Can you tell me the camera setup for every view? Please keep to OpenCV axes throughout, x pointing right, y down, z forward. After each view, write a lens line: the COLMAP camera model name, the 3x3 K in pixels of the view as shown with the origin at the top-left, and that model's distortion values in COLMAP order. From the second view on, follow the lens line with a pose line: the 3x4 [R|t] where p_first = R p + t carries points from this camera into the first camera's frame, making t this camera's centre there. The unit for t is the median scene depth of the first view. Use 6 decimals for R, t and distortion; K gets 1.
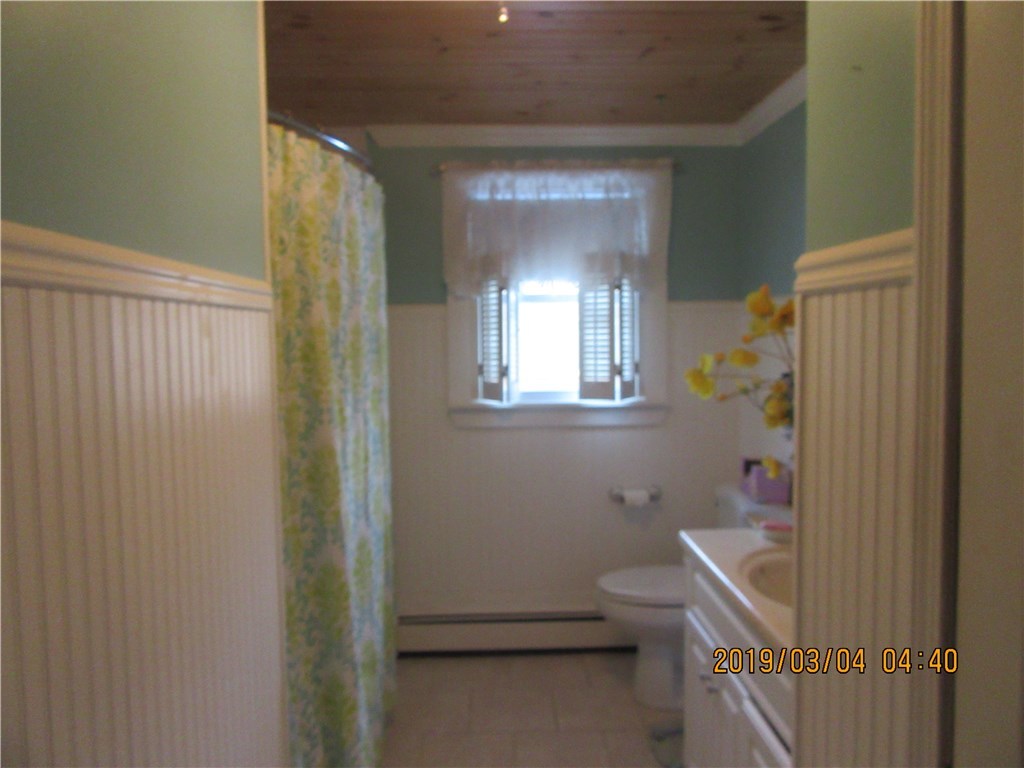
lens RADIAL K [[745.1, 0, 512.0], [0, 745.1, 384.0], [0, 0, 1]] dist [0.046620, -0.001116]
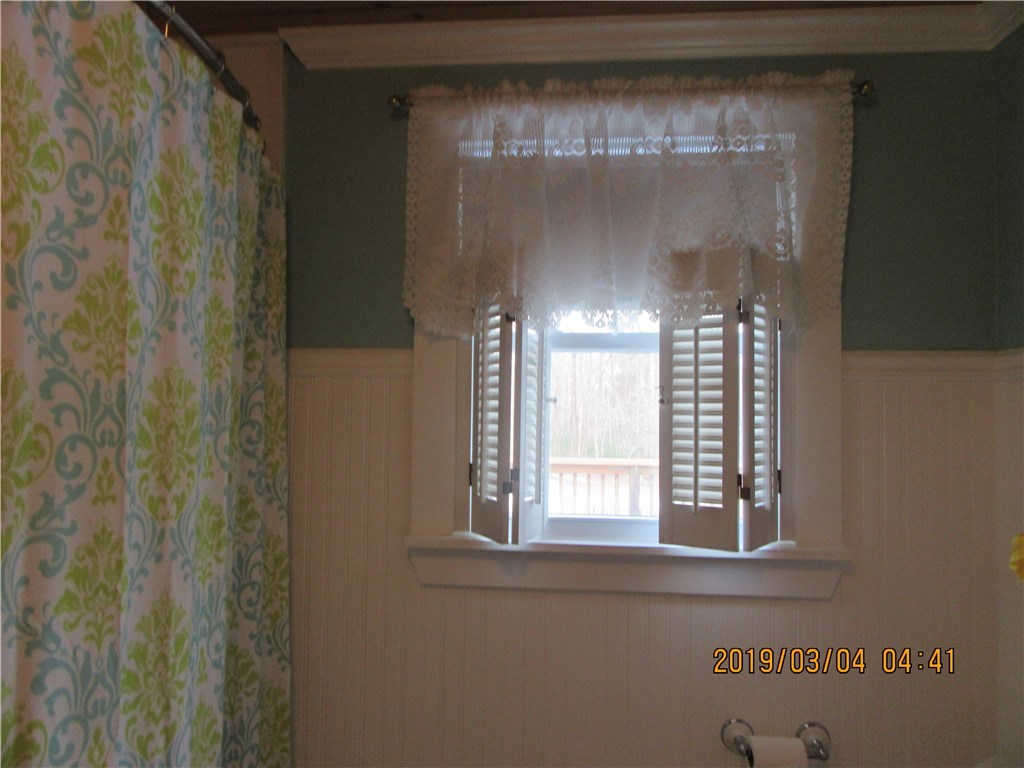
lens RADIAL K [[745.1, 0, 512.0], [0, 745.1, 384.0], [0, 0, 1]] dist [0.046620, -0.001116]
pose [[0.993653, 0.021652, -0.110381, 0.044756], [-0.033216, 0.994020, -0.104022, -0.029644], [0.107469, 0.107028, 0.988431, 0.490868]]
